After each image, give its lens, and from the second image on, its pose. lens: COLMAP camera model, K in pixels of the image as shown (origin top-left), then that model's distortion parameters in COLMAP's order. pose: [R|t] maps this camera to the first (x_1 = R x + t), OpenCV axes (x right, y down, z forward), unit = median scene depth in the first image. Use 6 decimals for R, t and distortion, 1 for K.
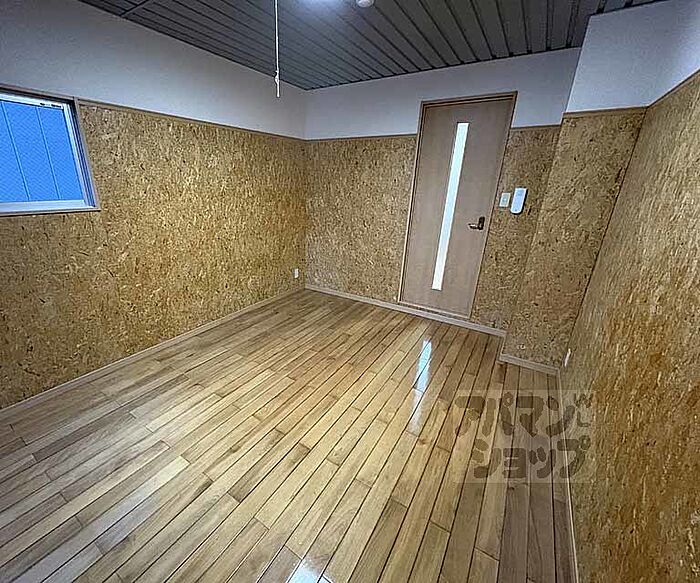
lens RADIAL K [[311.0, 0, 313.2], [0, 311.0, 292.4], [0, 0, 1]] dist [0.000912, -0.000091]
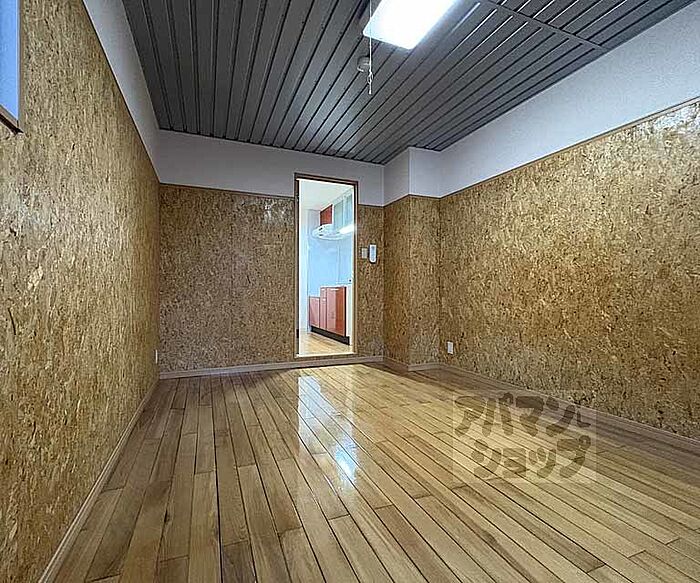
lens RADIAL K [[311.0, 0, 313.2], [0, 311.0, 292.4], [0, 0, 1]] dist [0.000912, -0.000091]
pose [[0.596973, -0.022752, 0.801939, -0.584094], [0.279259, 0.942978, -0.181130, 0.039144], [-0.752089, 0.332078, 0.569286, 0.465918]]
